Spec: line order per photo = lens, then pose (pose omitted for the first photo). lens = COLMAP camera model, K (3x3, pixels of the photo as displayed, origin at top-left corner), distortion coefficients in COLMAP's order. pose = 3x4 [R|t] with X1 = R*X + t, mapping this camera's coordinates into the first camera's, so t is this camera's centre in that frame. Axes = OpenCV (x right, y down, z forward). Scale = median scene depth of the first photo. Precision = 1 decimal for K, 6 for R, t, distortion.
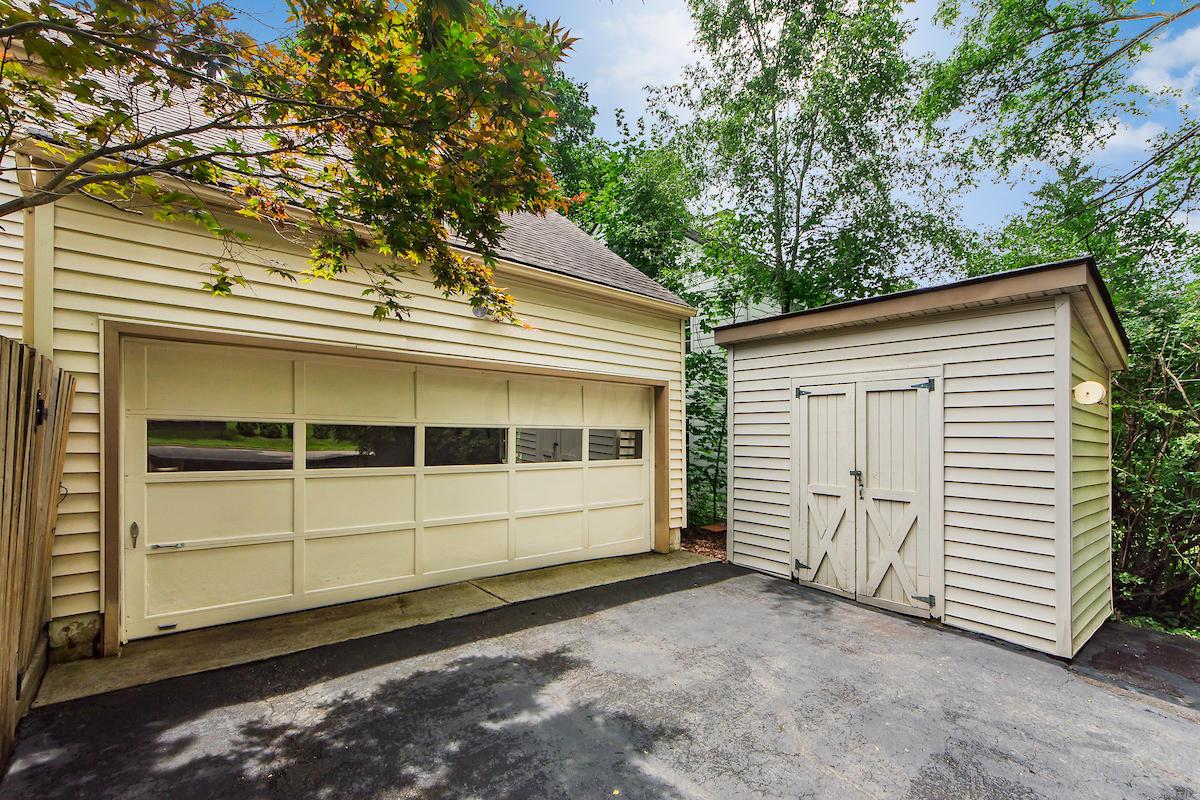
lens RADIAL K [[536.7, 0, 599.6], [0, 536.7, 419.1], [0, 0, 1]] dist [-0.001062, -0.000102]
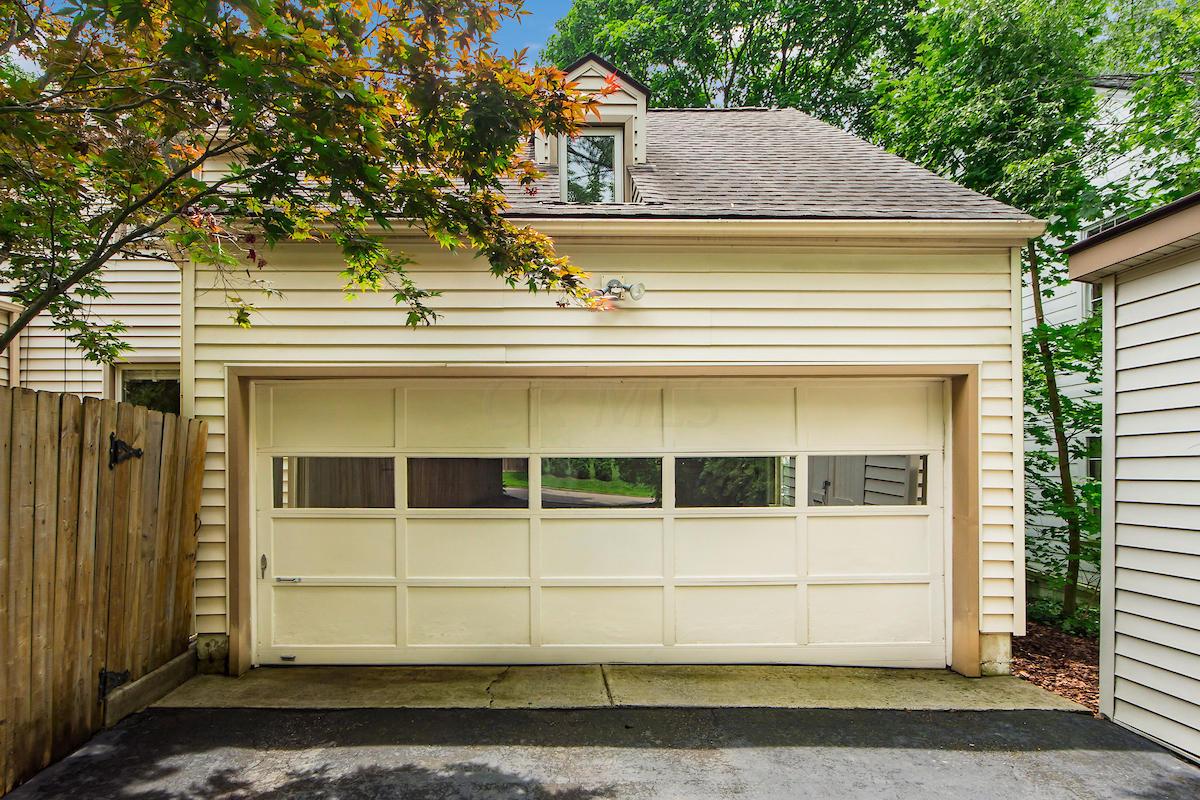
lens RADIAL K [[682.8, 0, 567.8], [0, 682.8, 466.8], [0, 0, 1]] dist [0.000285, 0.000475]
pose [[0.767925, -0.014747, -0.640370, 0.392707], [0.031940, 0.999373, 0.015287, 0.015328], [0.639743, -0.032193, 0.767914, 0.302223]]
